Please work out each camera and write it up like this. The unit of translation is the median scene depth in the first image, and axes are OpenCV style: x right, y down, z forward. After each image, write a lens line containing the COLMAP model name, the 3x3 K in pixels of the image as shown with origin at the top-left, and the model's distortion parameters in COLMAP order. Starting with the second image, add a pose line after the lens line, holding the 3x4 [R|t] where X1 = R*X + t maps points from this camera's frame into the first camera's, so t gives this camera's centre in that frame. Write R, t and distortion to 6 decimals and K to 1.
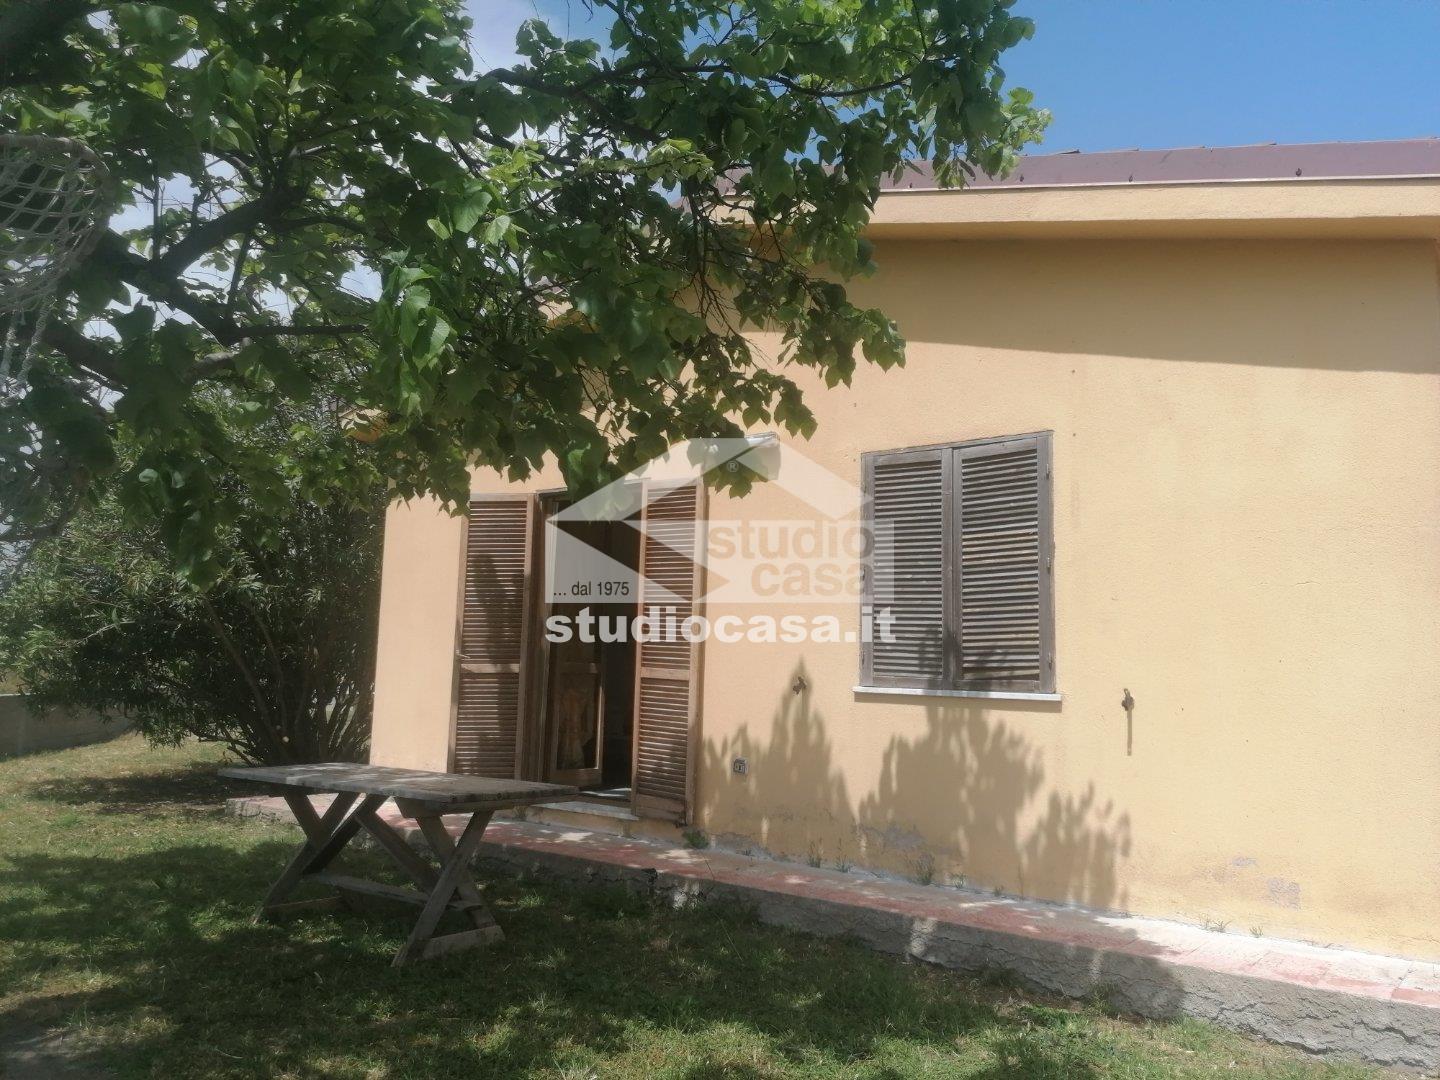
lens RADIAL K [[1102.1, 0, 720.0], [0, 1102.1, 540.0], [0, 0, 1]] dist [0.125568, -0.143682]
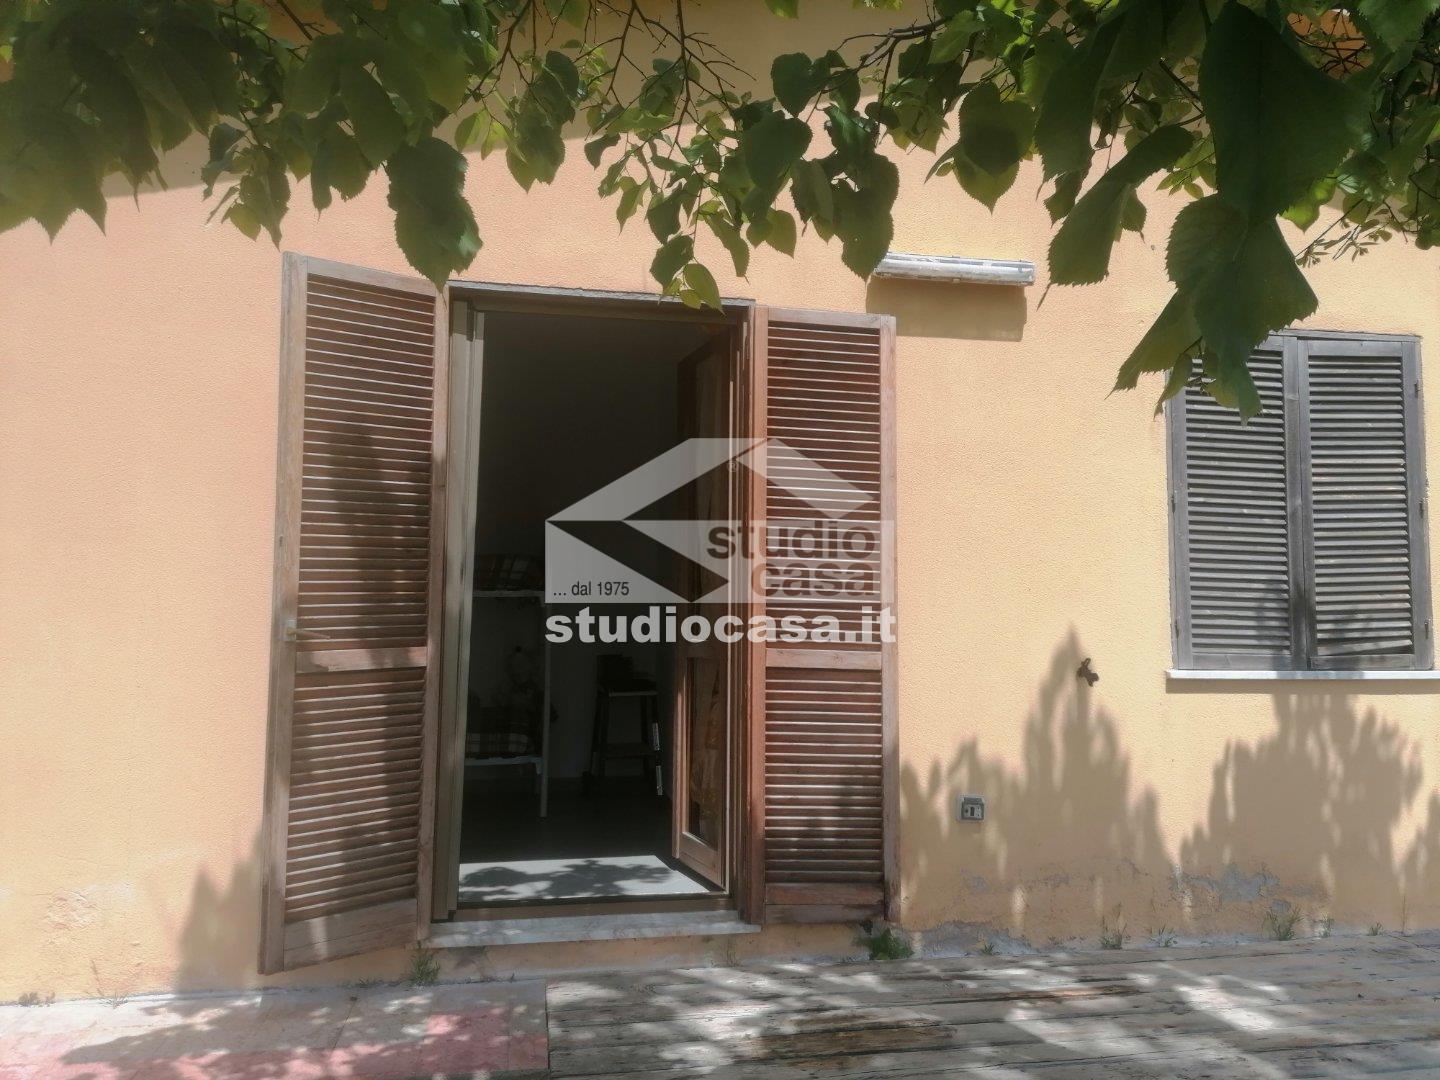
lens RADIAL K [[1102.1, 0, 720.0], [0, 1102.1, 540.0], [0, 0, 1]] dist [0.125568, -0.143682]
pose [[0.657119, 0.038748, 0.752790, -0.592515], [-0.074791, 0.997101, 0.013962, 0.067454], [-0.750067, -0.065477, 0.658113, 0.793993]]
